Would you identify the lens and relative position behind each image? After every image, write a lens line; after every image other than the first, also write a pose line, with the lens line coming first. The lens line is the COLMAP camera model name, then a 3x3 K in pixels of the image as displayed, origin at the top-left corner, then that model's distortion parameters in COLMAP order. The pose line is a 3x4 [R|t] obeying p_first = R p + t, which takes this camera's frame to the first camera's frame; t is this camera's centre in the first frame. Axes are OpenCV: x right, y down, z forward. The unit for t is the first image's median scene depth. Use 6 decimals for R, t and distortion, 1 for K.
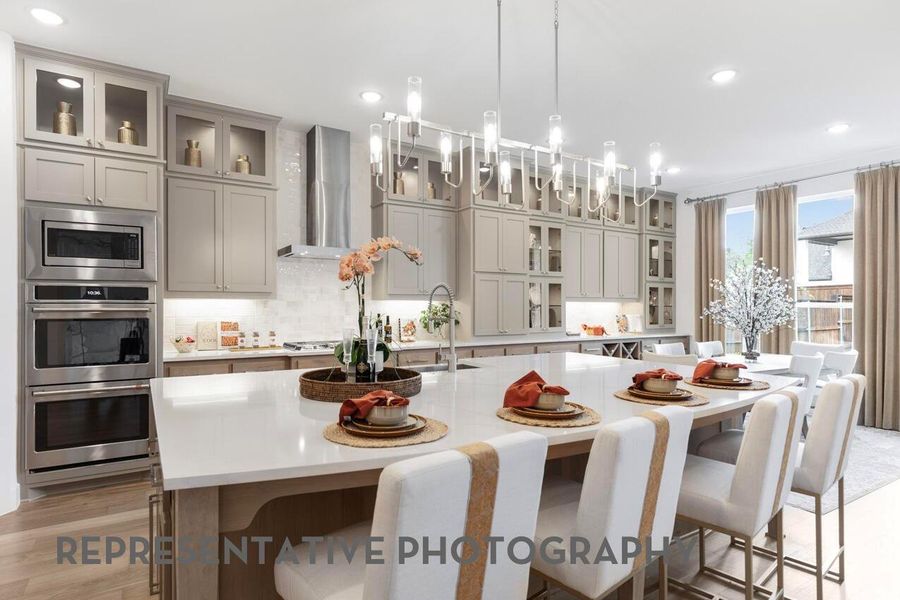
lens RADIAL K [[502.1, 0, 440.3], [0, 502.1, 301.4], [0, 0, 1]] dist [0.018618, -0.001142]
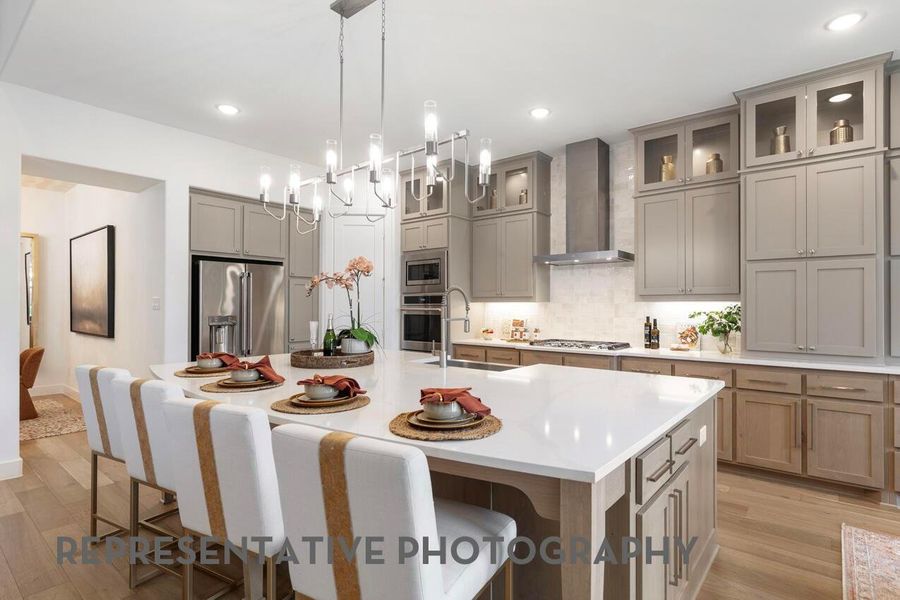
lens RADIAL K [[464.0, 0, 448.6], [0, 464.0, 293.2], [0, 0, 1]] dist [-0.001552, -0.001521]
pose [[0.328668, -0.028007, -0.944030, 0.601557], [0.005660, 0.999601, -0.027685, 0.003742], [0.944429, 0.003756, 0.328695, 0.403318]]
